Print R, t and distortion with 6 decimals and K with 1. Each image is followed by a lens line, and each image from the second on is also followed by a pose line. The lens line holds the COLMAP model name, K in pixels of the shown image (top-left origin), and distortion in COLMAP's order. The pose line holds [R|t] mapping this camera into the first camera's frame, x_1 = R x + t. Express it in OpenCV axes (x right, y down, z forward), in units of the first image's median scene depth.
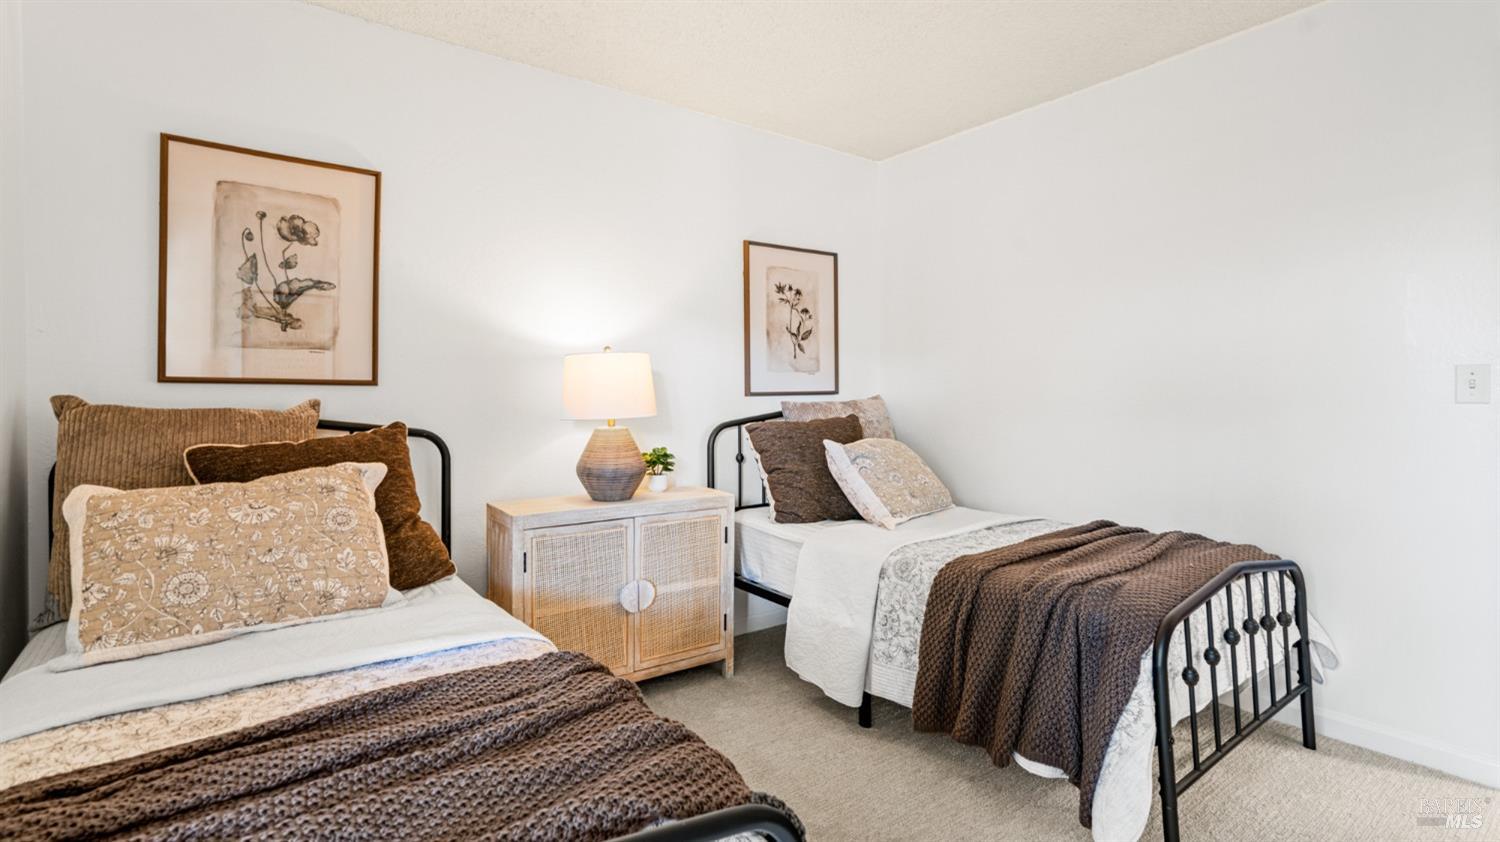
lens RADIAL K [[698.2, 0, 741.6], [0, 698.2, 421.9], [0, 0, 1]] dist [-0.043152, 0.025640]
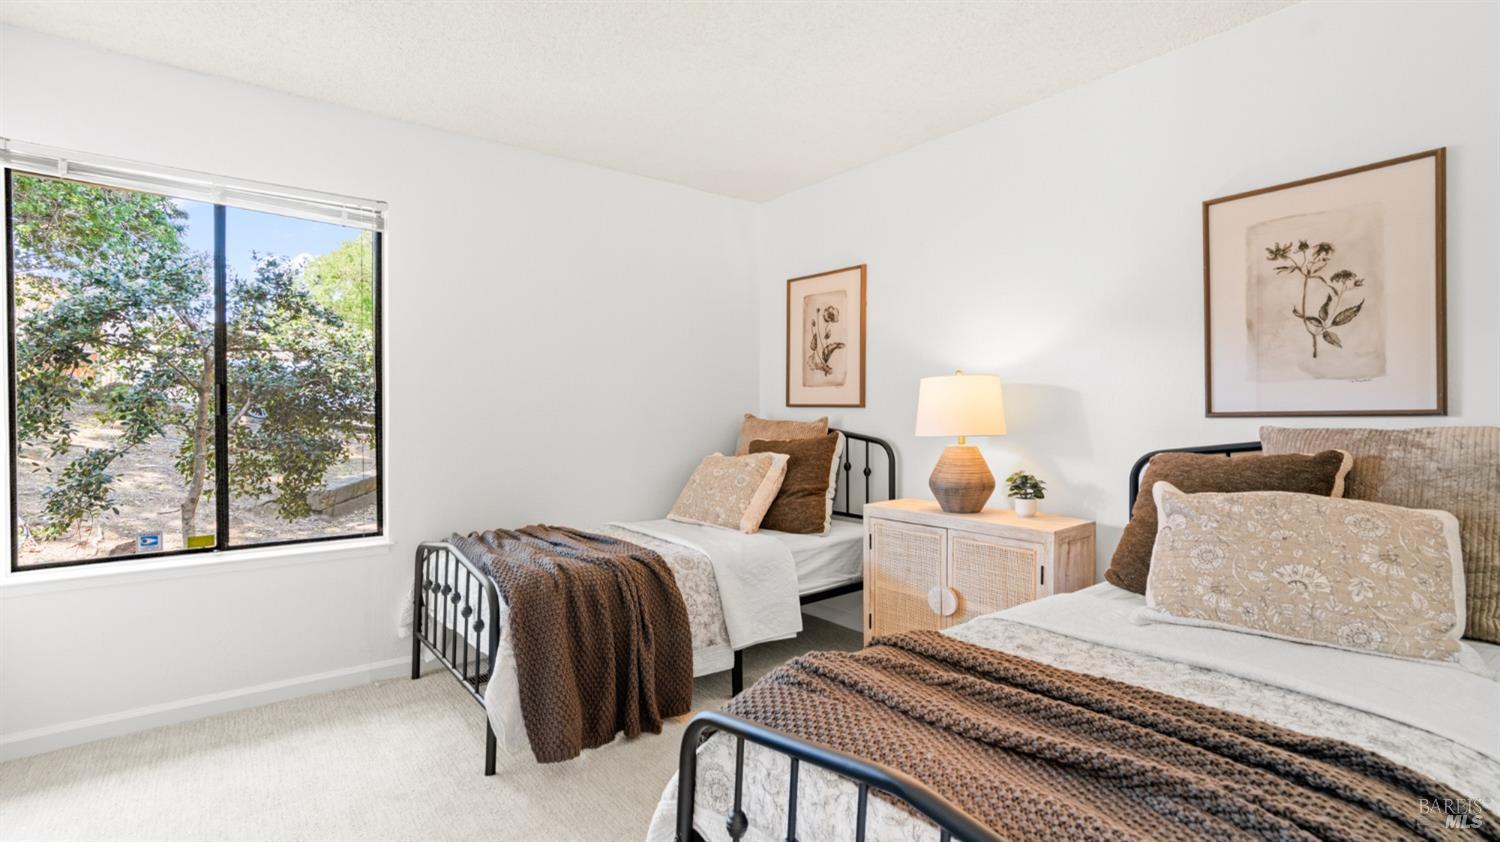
lens RADIAL K [[698.2, 0, 741.6], [0, 698.2, 421.9], [0, 0, 1]] dist [-0.043152, 0.025640]
pose [[0.027915, 0.012665, -0.999530, 0.696288], [-0.043755, 0.998977, 0.011436, -0.020042], [0.998652, 0.043415, 0.028440, 0.503339]]
